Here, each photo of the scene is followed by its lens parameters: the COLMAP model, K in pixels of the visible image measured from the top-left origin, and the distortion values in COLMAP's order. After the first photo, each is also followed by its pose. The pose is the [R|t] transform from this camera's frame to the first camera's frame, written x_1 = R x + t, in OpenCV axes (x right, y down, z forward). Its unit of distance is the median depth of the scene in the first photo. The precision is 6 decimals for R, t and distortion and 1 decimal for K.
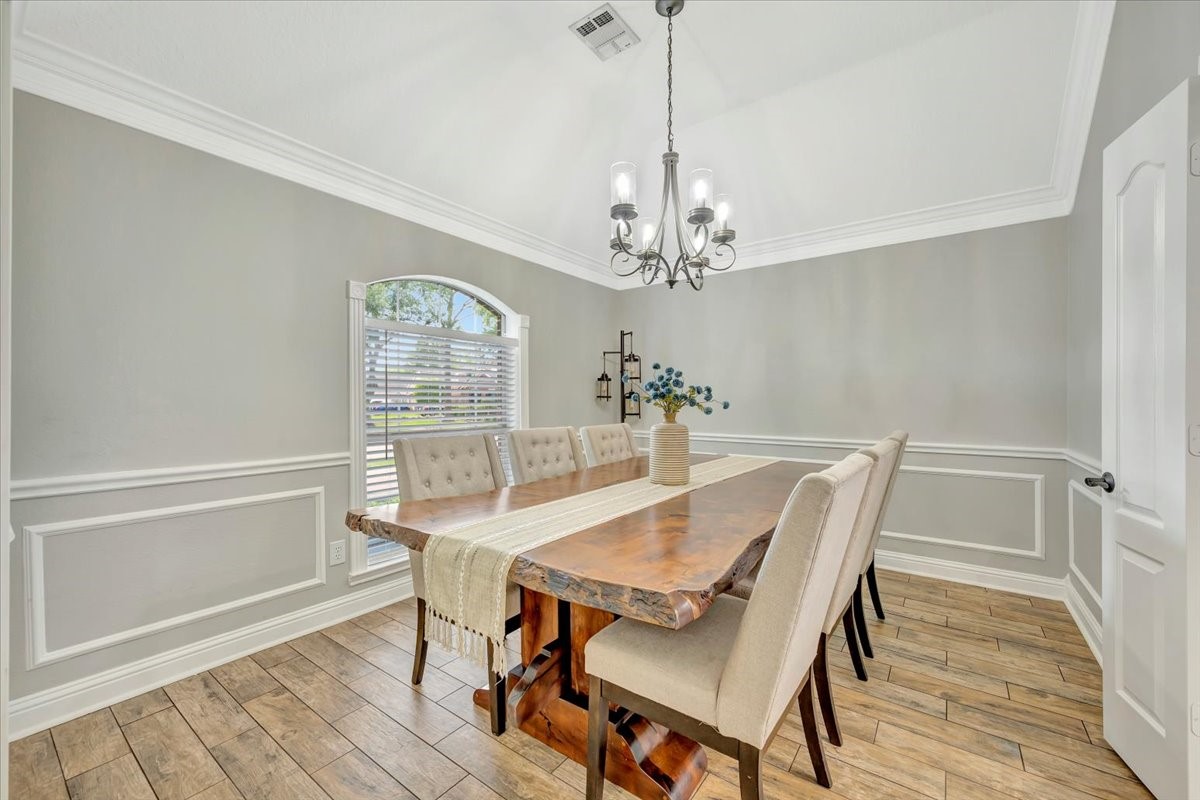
lens RADIAL K [[475.6, 0, 596.2], [0, 475.6, 399.7], [0, 0, 1]] dist [-0.001331, 0.000100]
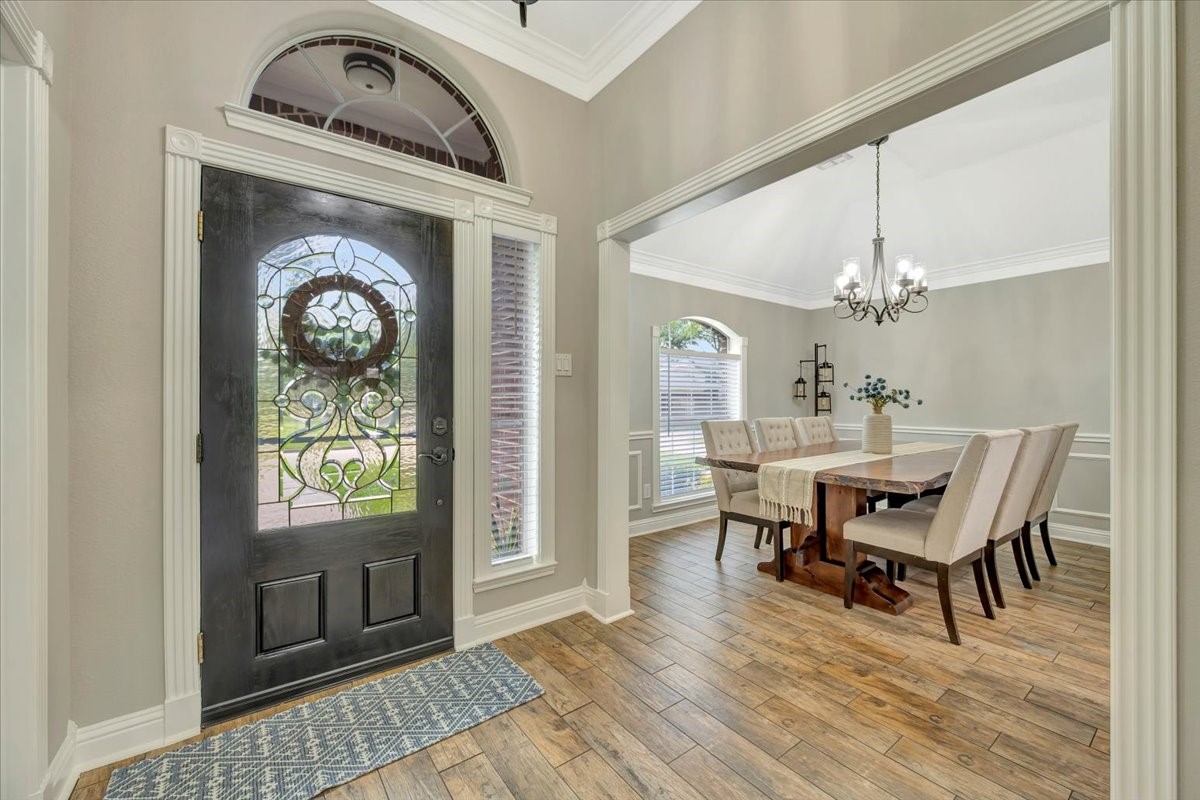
lens RADIAL K [[475.6, 0, 596.2], [0, 475.6, 399.7], [0, 0, 1]] dist [-0.001331, 0.000100]
pose [[0.957234, -0.000242, -0.289316, -0.265122], [0.001126, 0.999995, 0.002890, -0.001787], [0.289314, -0.003093, 0.957229, -0.714515]]
